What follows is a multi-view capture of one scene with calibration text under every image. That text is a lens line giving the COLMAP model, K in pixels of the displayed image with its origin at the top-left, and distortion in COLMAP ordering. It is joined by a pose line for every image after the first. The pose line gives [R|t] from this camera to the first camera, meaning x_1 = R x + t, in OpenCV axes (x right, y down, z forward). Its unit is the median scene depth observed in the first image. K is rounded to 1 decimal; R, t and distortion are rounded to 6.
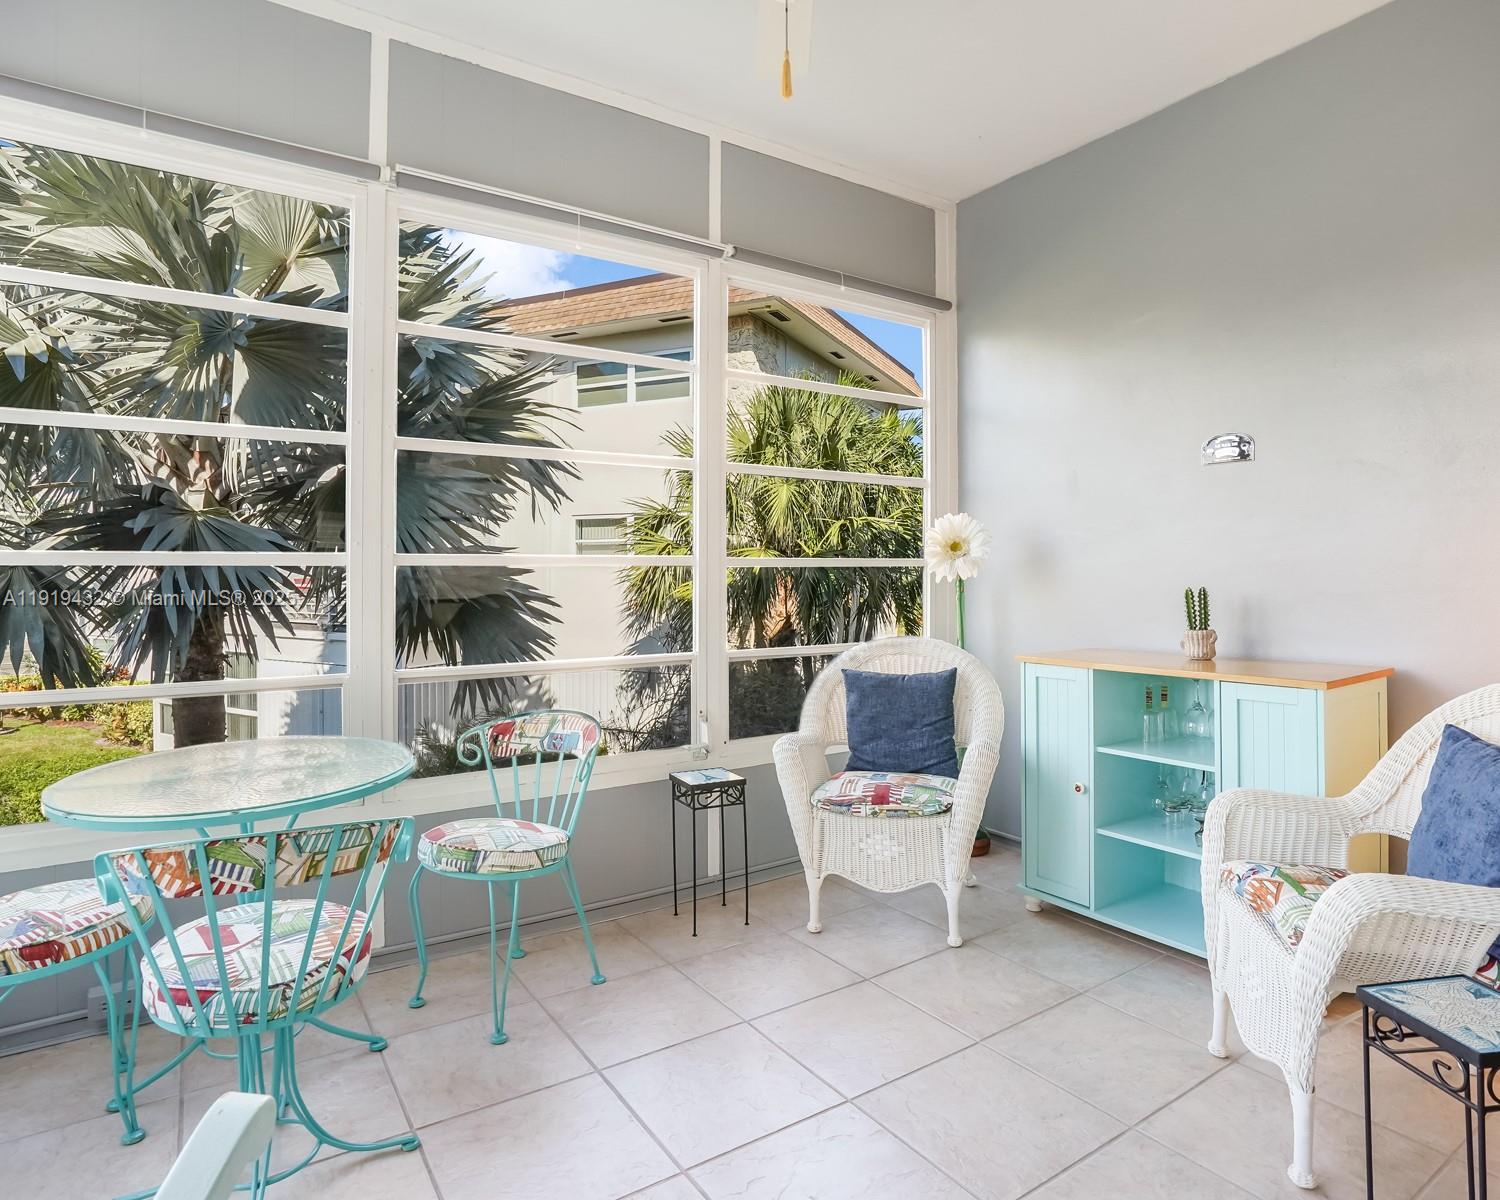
lens RADIAL K [[853.2, 0, 749.5], [0, 853.2, 578.7], [0, 0, 1]] dist [-0.060575, 0.000839]
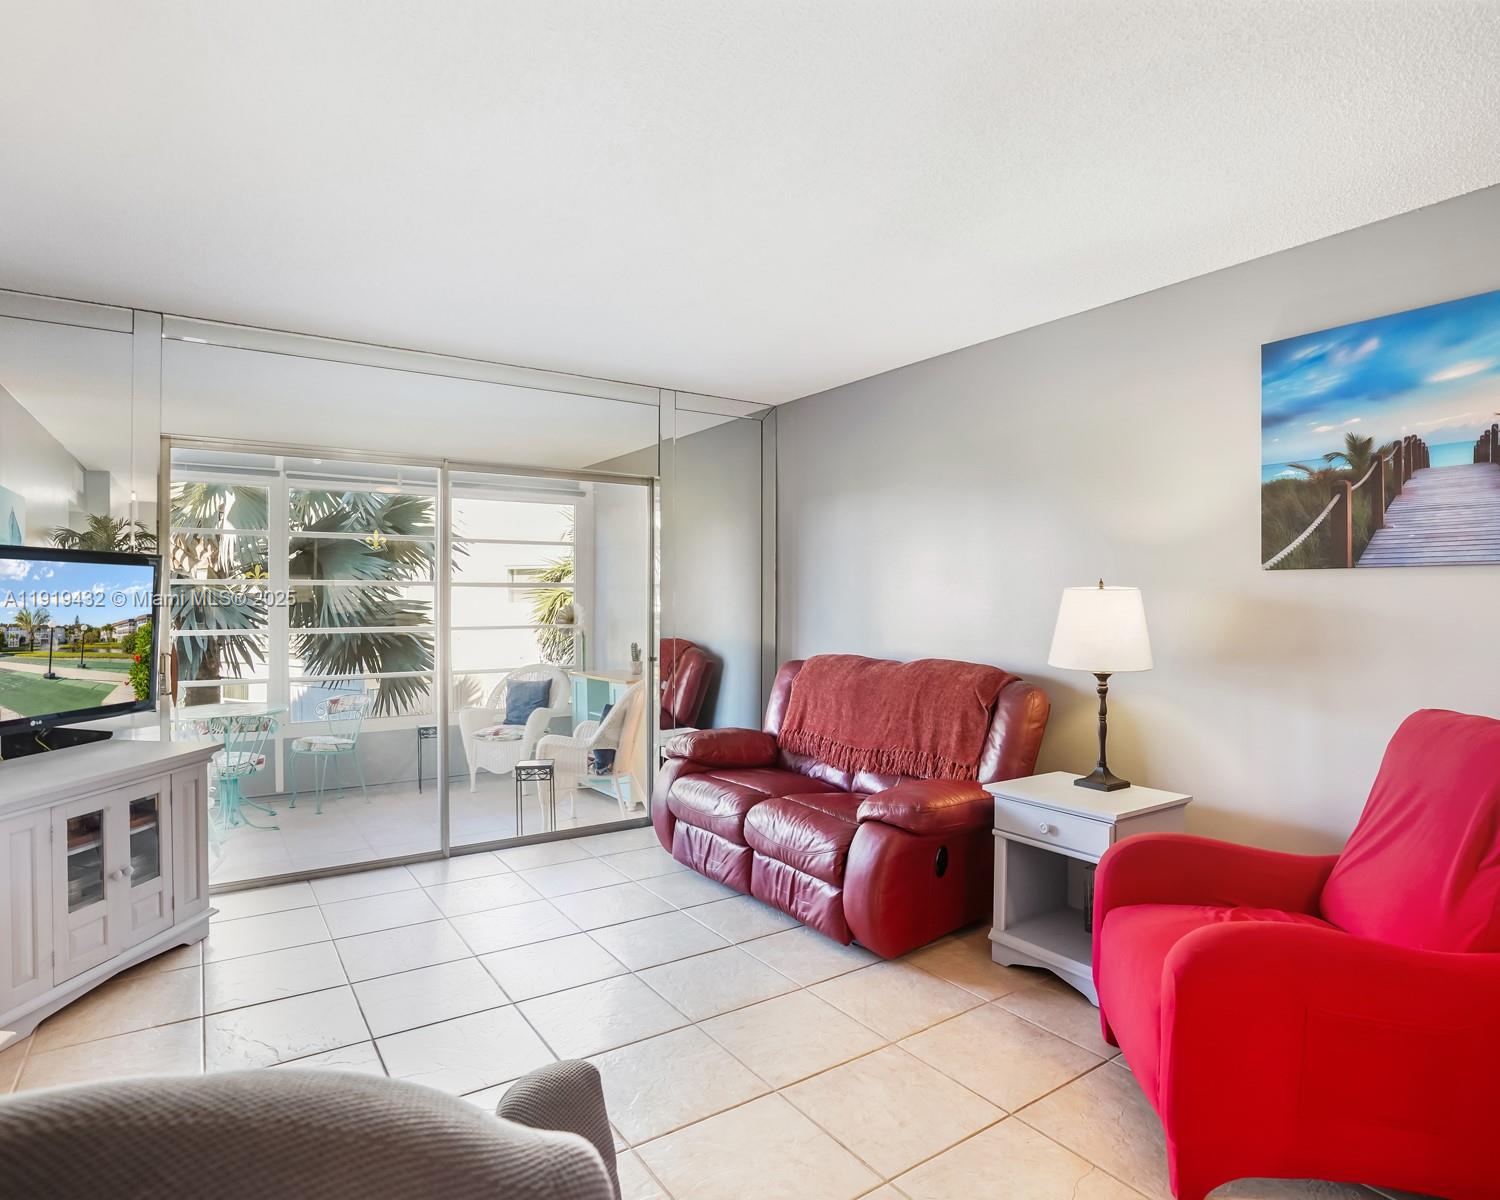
lens RADIAL K [[843.2, 0, 747.6], [0, 843.2, 606.0], [0, 0, 1]] dist [-0.077480, 0.031329]
pose [[0.999986, 0.000855, 0.005268, 0.812586], [-0.000842, 0.999997, -0.002358, -0.082559], [-0.005270, 0.002354, 0.999983, -1.264707]]
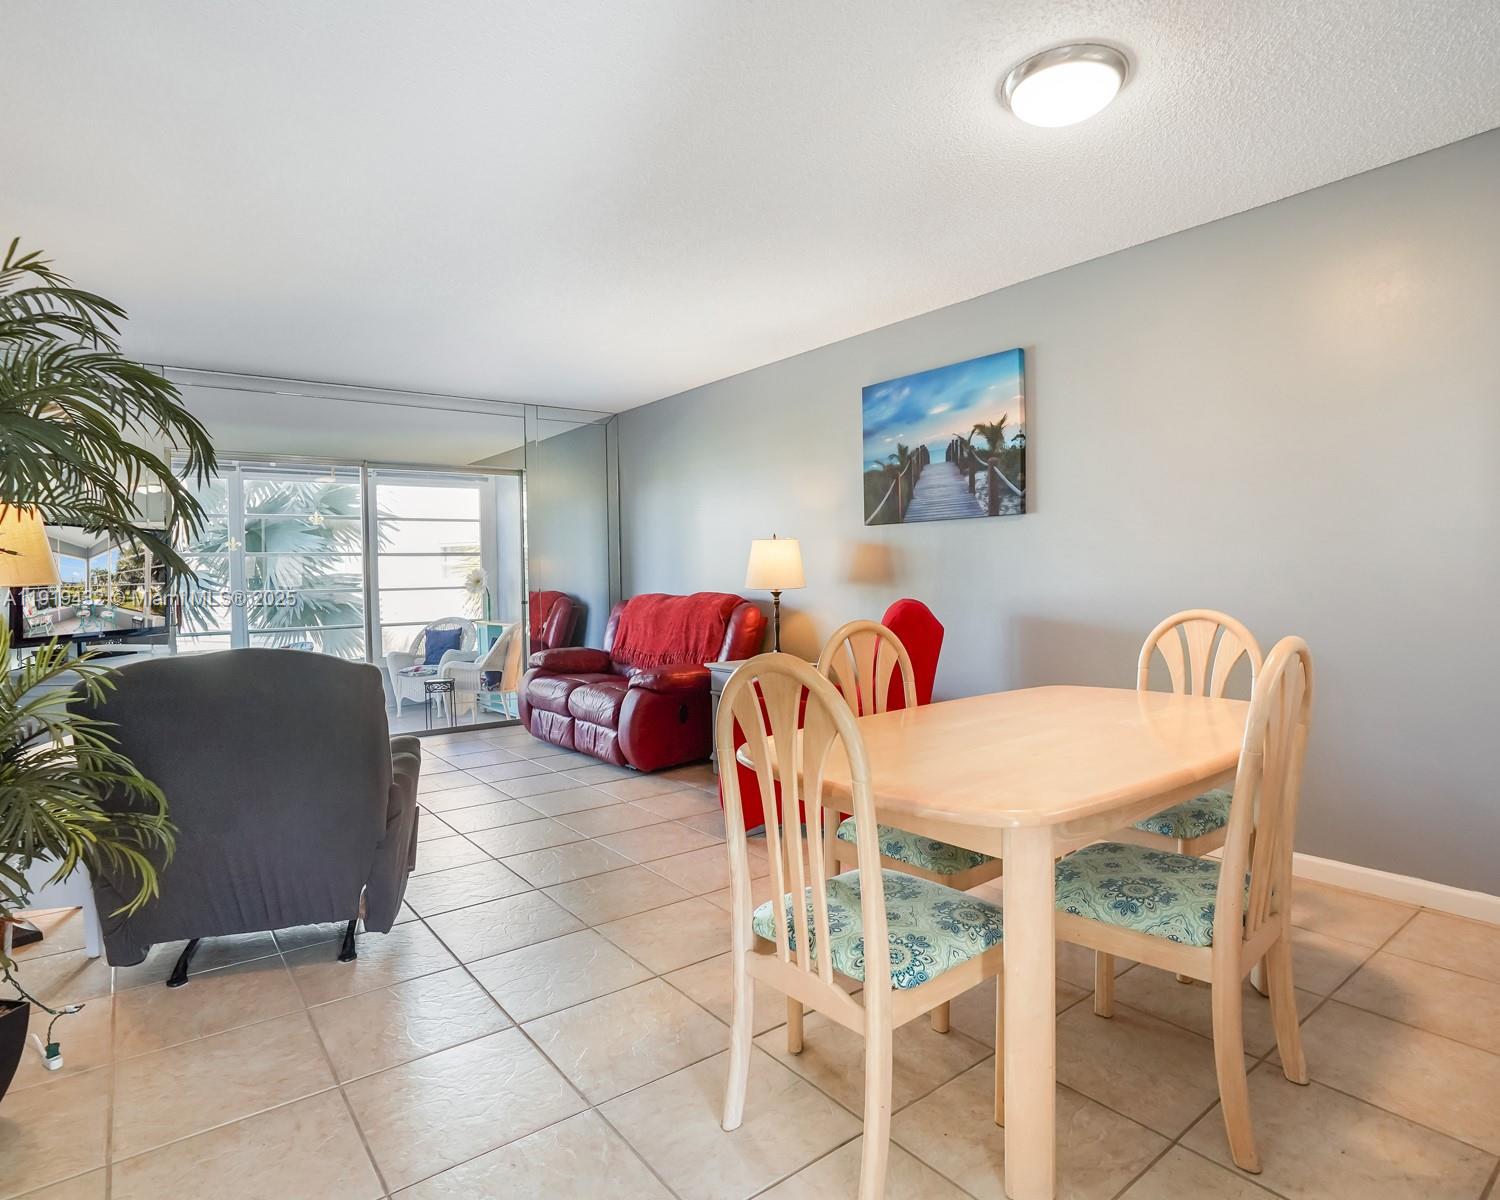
lens RADIAL K [[843.2, 0, 747.6], [0, 843.2, 606.0], [0, 0, 1]] dist [-0.077480, 0.031329]
pose [[0.997643, -0.020899, 0.065354, 1.095553], [0.019111, 0.999429, 0.027854, -0.021270], [-0.065899, -0.026539, 0.997473, -1.919399]]
